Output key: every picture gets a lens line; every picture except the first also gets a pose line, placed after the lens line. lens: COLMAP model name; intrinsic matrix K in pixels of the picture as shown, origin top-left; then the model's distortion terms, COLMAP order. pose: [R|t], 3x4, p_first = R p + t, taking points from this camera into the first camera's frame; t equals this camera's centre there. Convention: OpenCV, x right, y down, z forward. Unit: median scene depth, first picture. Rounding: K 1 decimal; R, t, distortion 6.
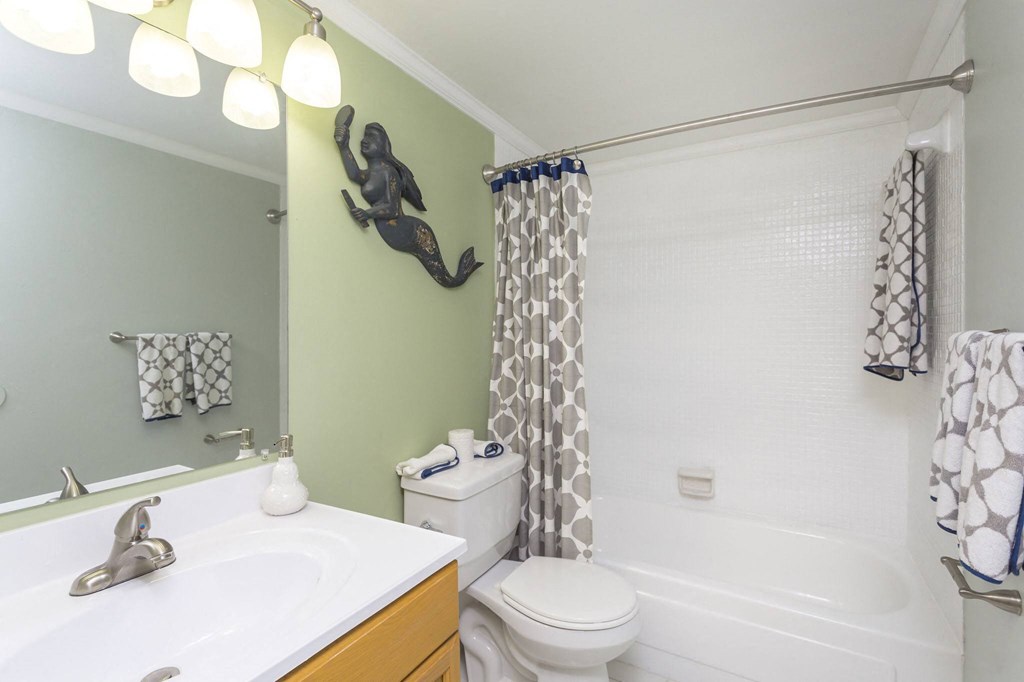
lens RADIAL K [[494.0, 0, 488.6], [0, 494.0, 342.0], [0, 0, 1]] dist [-0.001452, -0.000496]
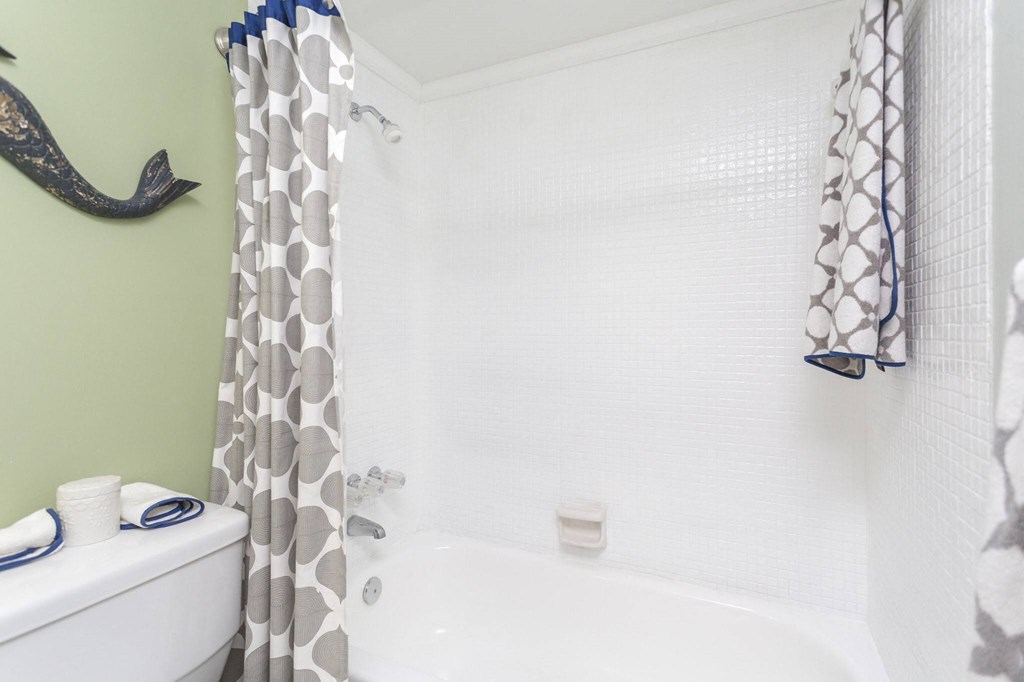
lens RADIAL K [[518.4, 0, 490.2], [0, 518.4, 338.8], [0, 0, 1]] dist [0.001321, 0.000506]
pose [[0.994755, -0.000586, 0.102286, 0.319232], [0.000697, 0.999999, -0.001044, 0.029830], [-0.102285, 0.001109, 0.994755, 0.416930]]
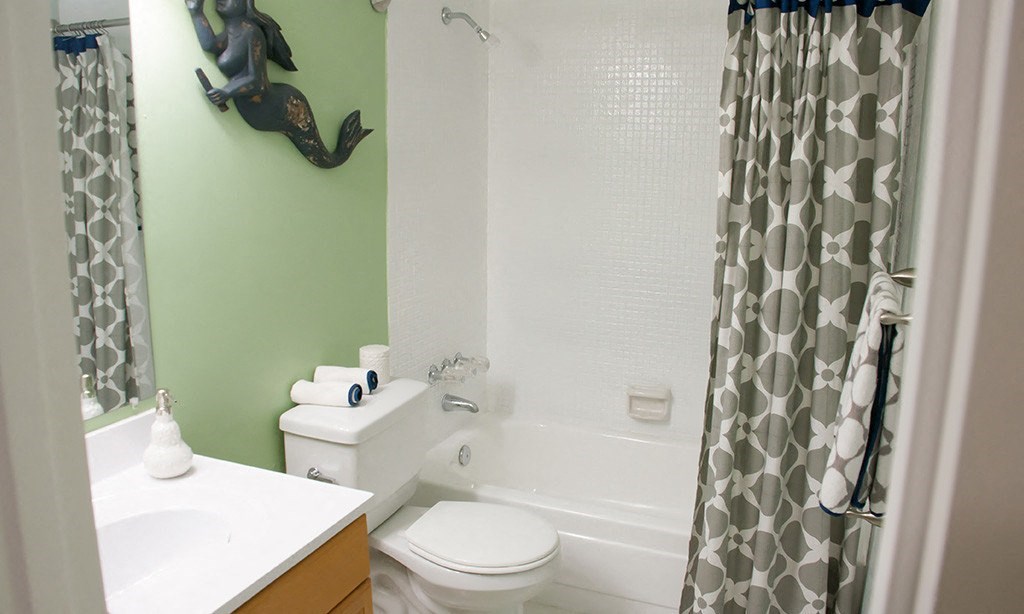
lens RADIAL K [[819.0, 0, 496.2], [0, 819.0, 338.2], [0, 0, 1]] dist [-0.175288, 0.112225]
pose [[0.986832, -0.026185, 0.159612, -0.033216], [-0.008198, 0.977443, 0.211039, -0.130986], [-0.161538, -0.209568, 0.964358, -0.287809]]
